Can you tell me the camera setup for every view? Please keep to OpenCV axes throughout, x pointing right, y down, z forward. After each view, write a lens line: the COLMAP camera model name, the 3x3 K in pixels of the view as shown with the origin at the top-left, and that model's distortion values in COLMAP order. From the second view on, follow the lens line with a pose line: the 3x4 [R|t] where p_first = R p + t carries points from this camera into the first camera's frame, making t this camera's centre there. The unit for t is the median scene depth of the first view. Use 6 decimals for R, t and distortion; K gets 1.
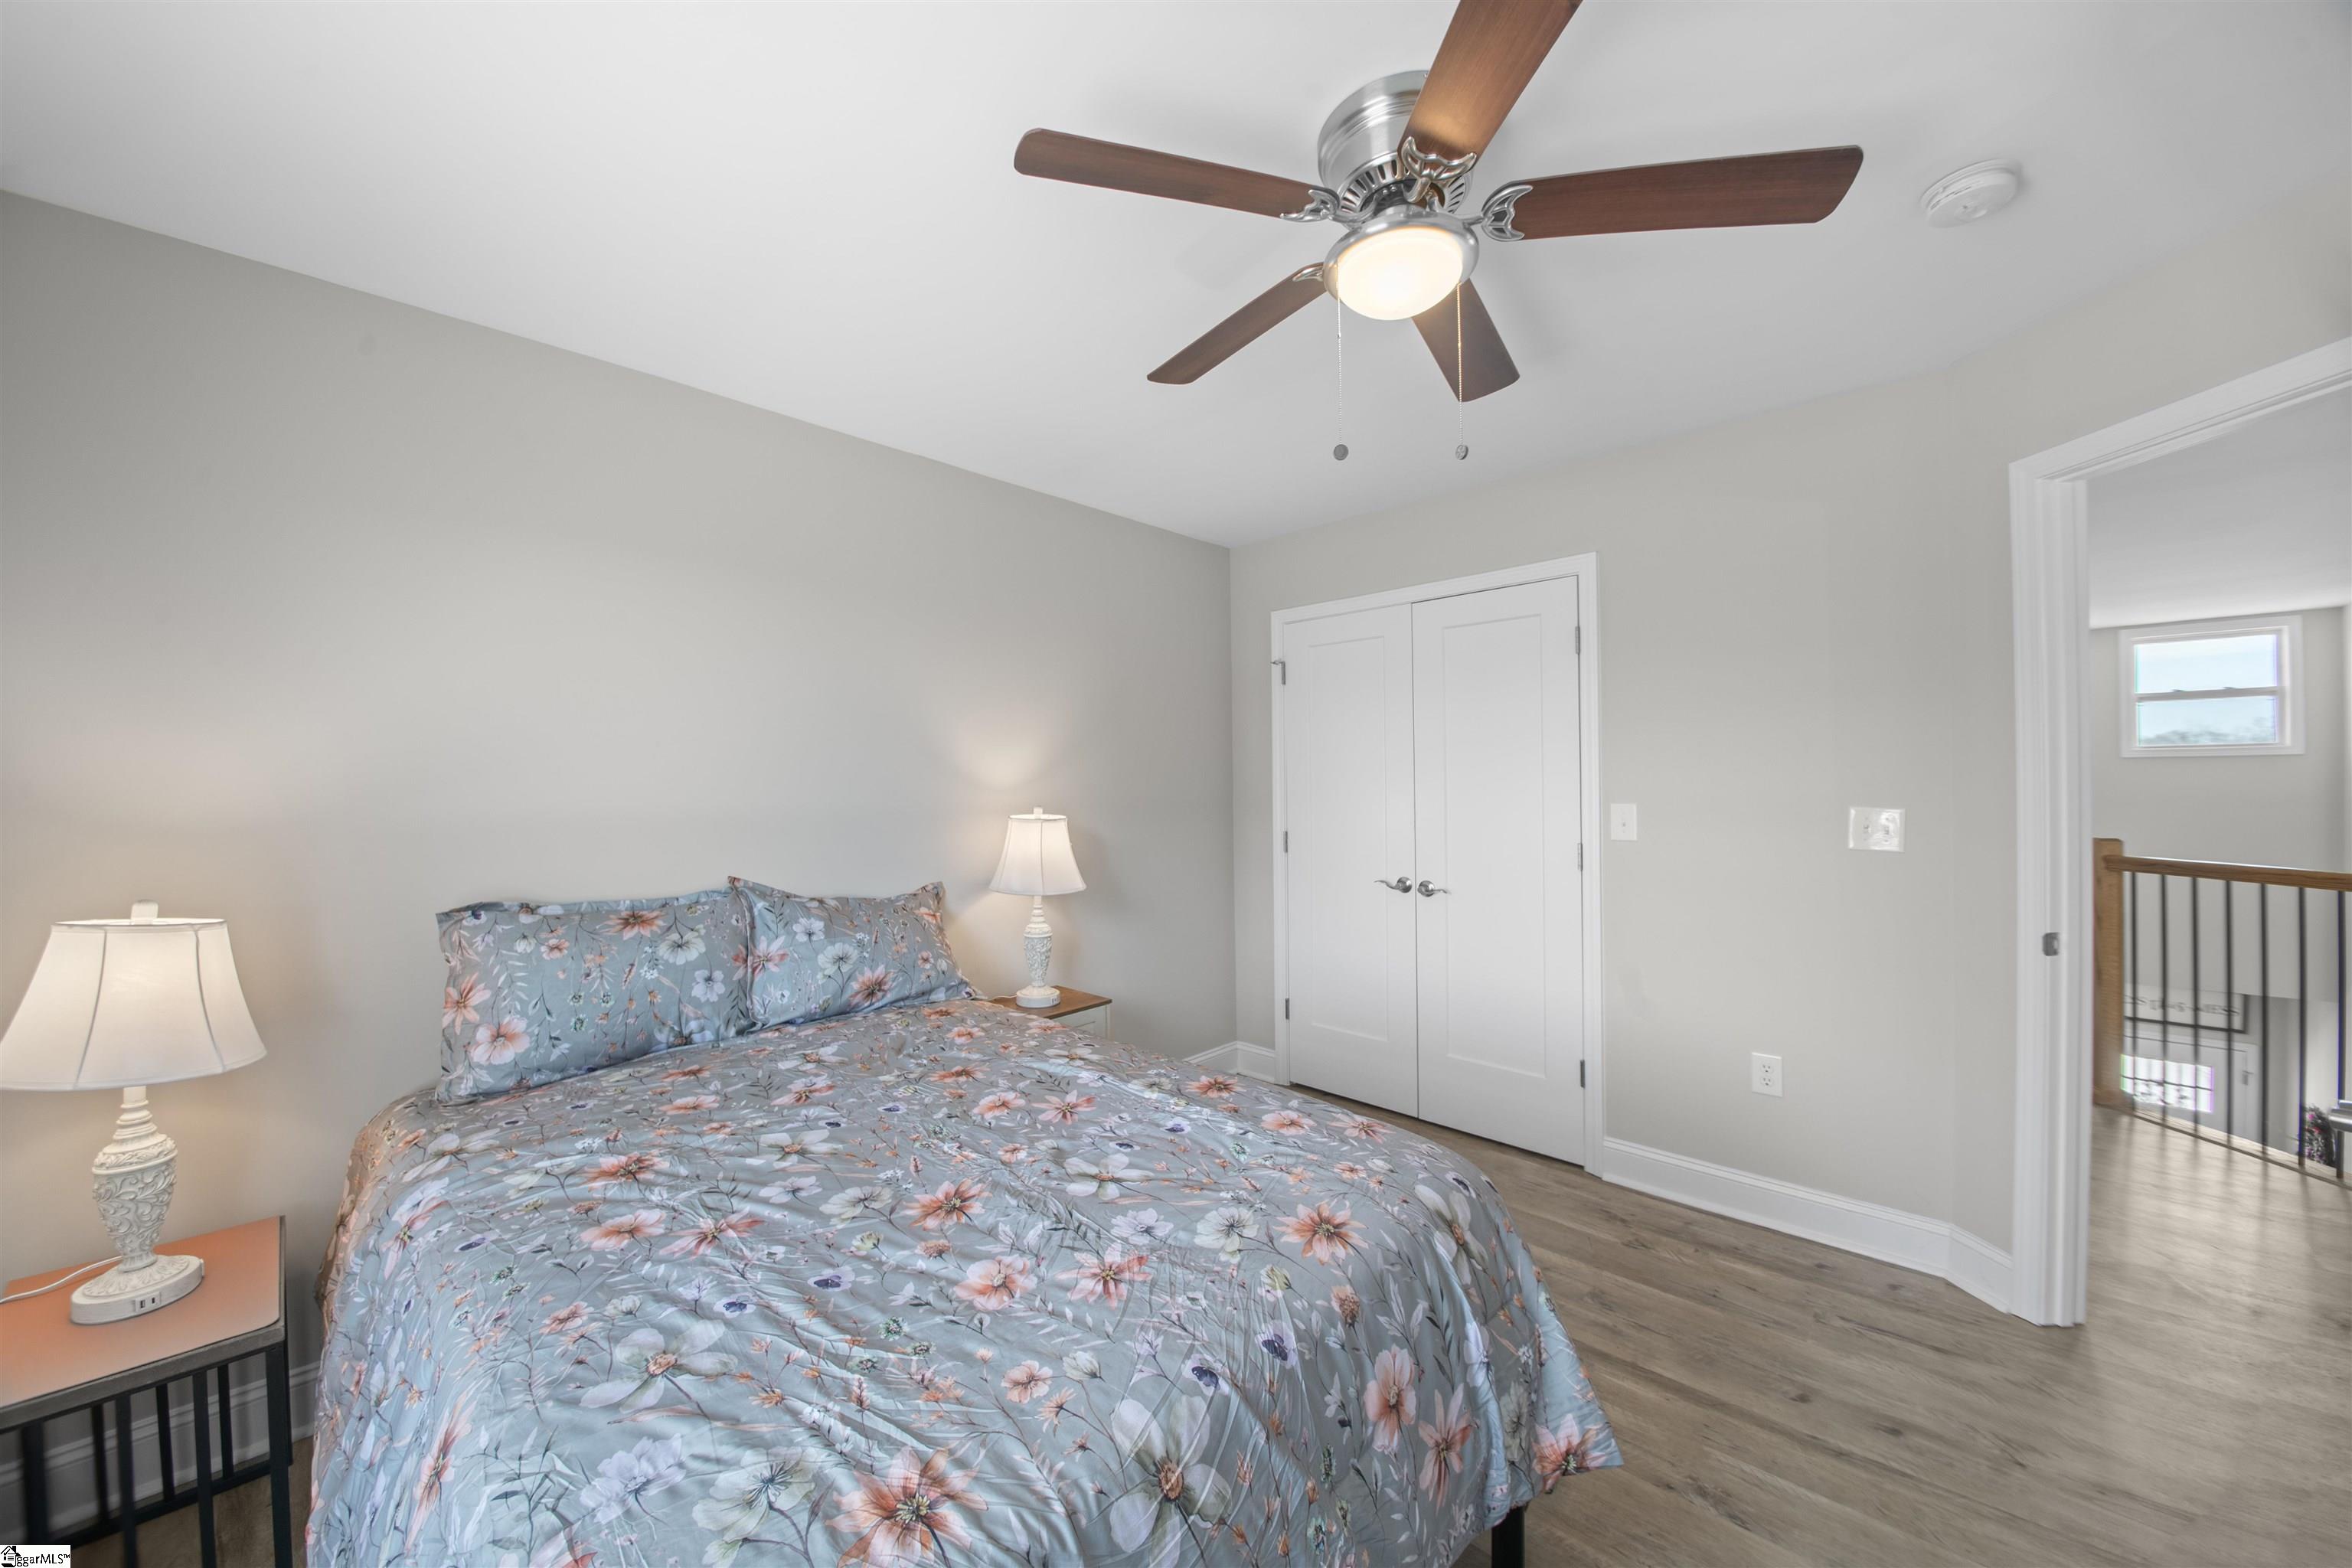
lens RADIAL K [[829.7, 0, 1176.0], [0, 829.7, 784.0], [0, 0, 1]] dist [-0.000332, -0.000017]
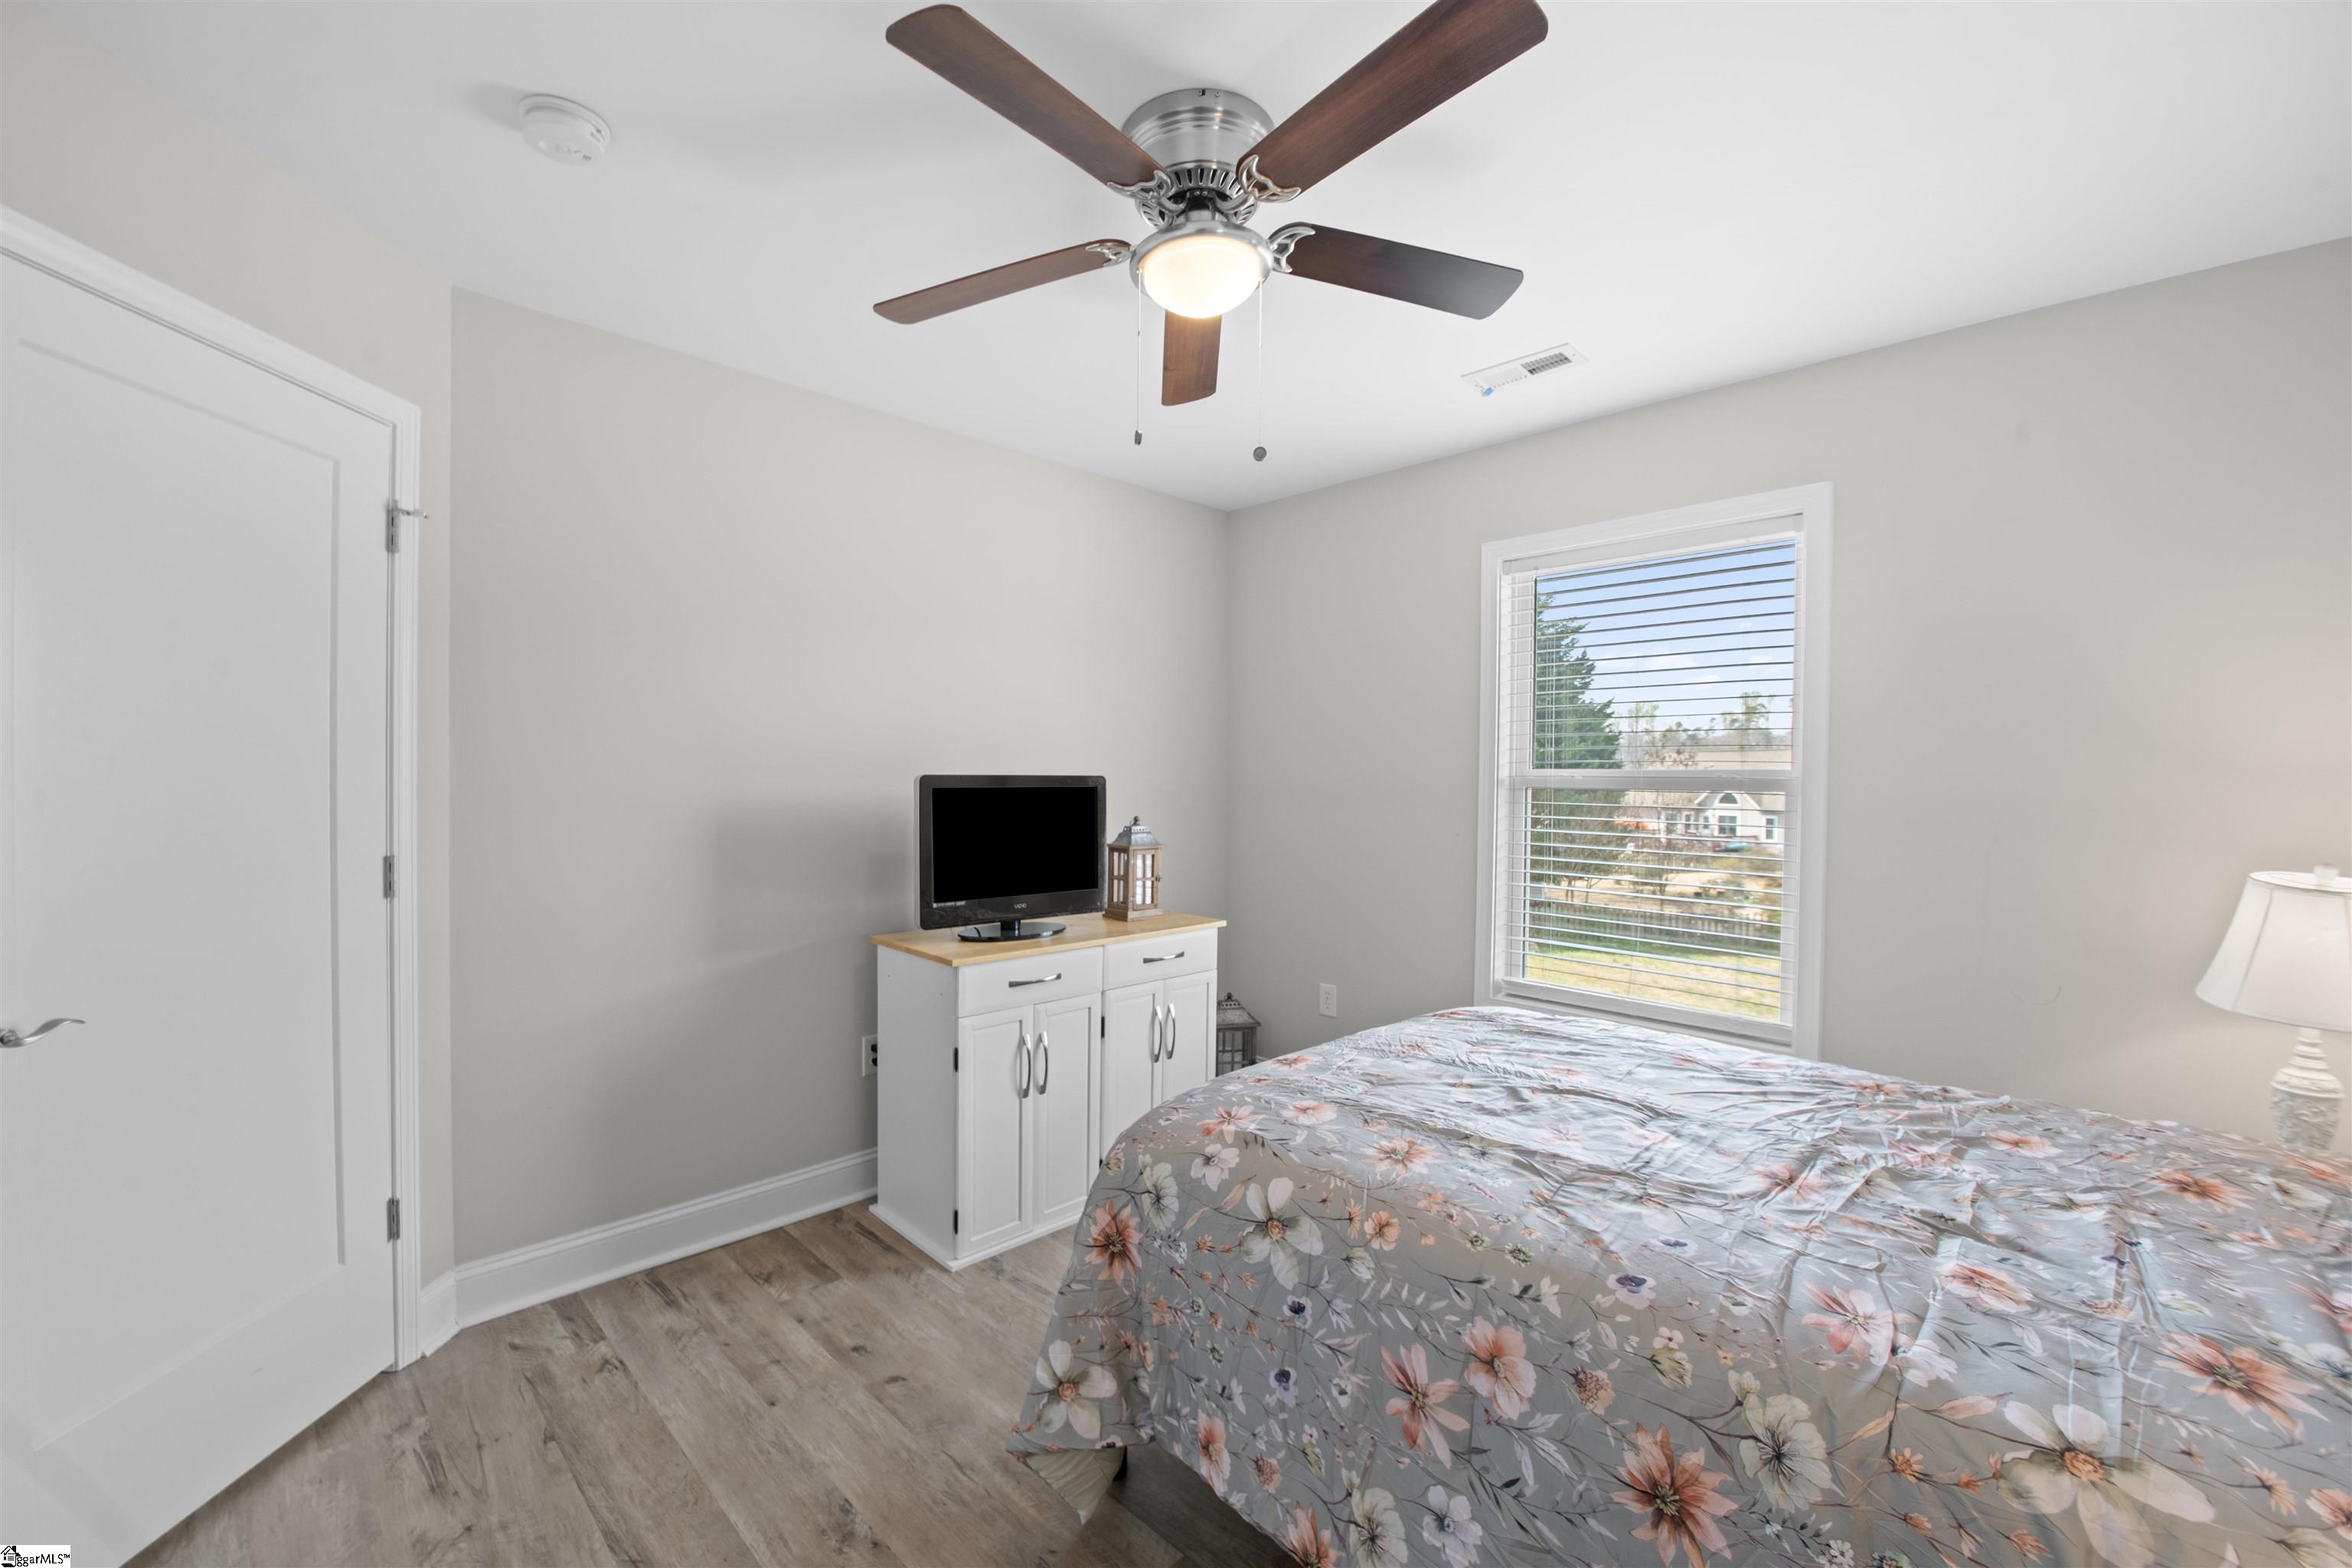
lens RADIAL K [[935.0, 0, 1176.0], [0, 935.0, 784.0], [0, 0, 1]] dist [-0.000510, -0.000029]
pose [[-0.999436, -0.006121, 0.033006, 0.250814], [-0.005875, 0.999954, 0.007525, 0.020589], [-0.033051, 0.007327, -0.999427, 2.047389]]
